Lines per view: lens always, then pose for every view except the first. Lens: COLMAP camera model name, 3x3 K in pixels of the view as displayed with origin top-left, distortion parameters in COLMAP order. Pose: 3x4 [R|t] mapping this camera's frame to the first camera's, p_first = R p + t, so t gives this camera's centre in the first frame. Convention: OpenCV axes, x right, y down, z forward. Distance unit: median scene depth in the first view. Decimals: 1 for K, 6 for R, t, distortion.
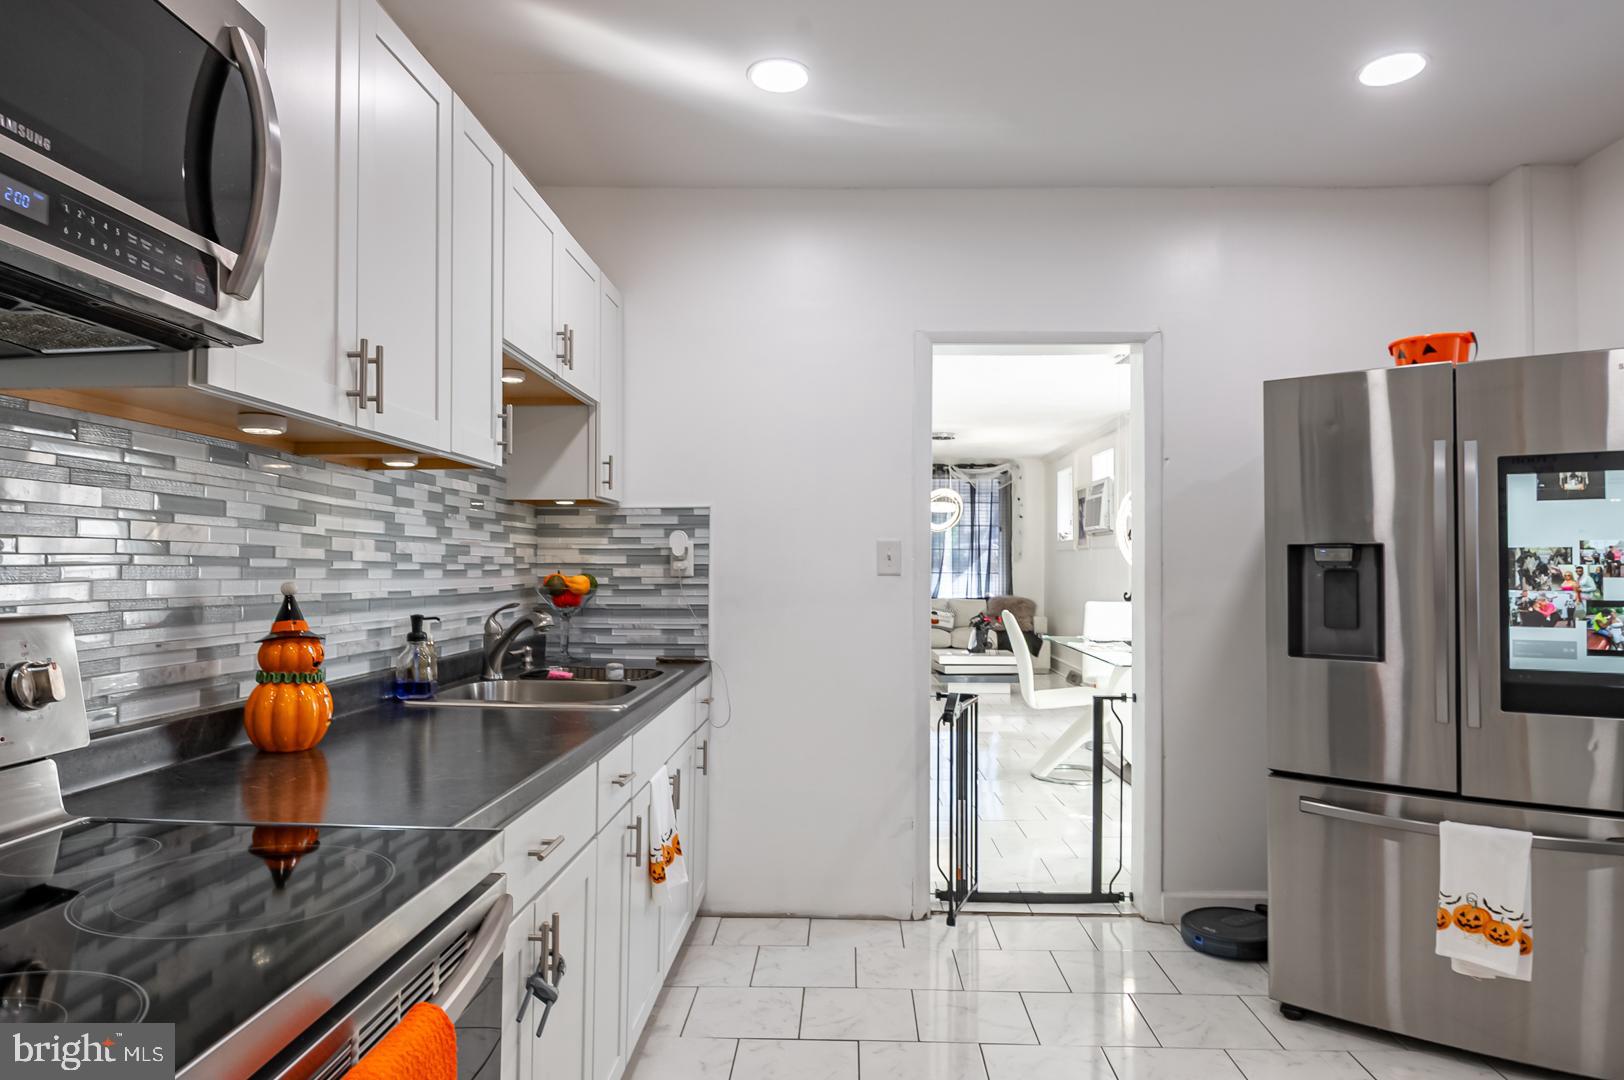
lens RADIAL K [[995.5, 0, 811.4], [0, 995.5, 540.3], [0, 0, 1]] dist [0.002110, 0.000072]
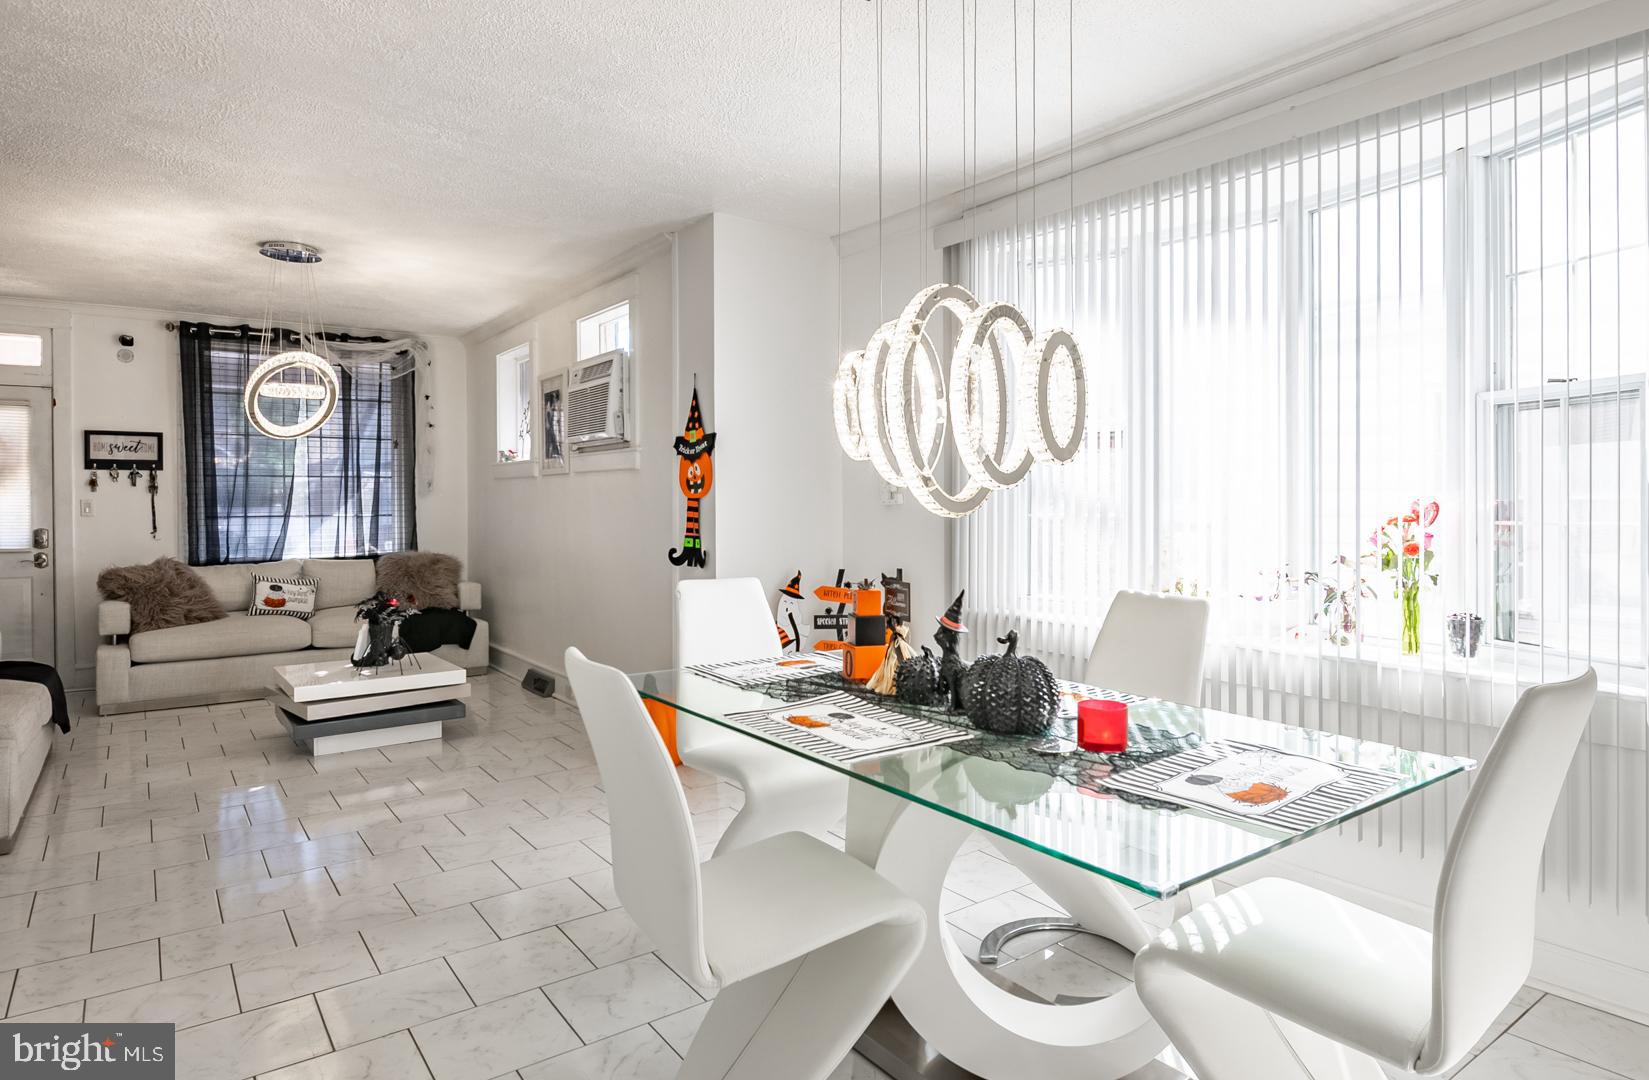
lens RADIAL K [[930.1, 0, 811.8], [0, 930.1, 499.3], [0, 0, 1]] dist [0.007539, 0.000965]
pose [[0.791695, -0.008999, 0.610850, 0.041660], [-0.005589, 0.999743, 0.021971, 0.009543], [-0.610891, -0.020809, 0.791441, 0.396915]]
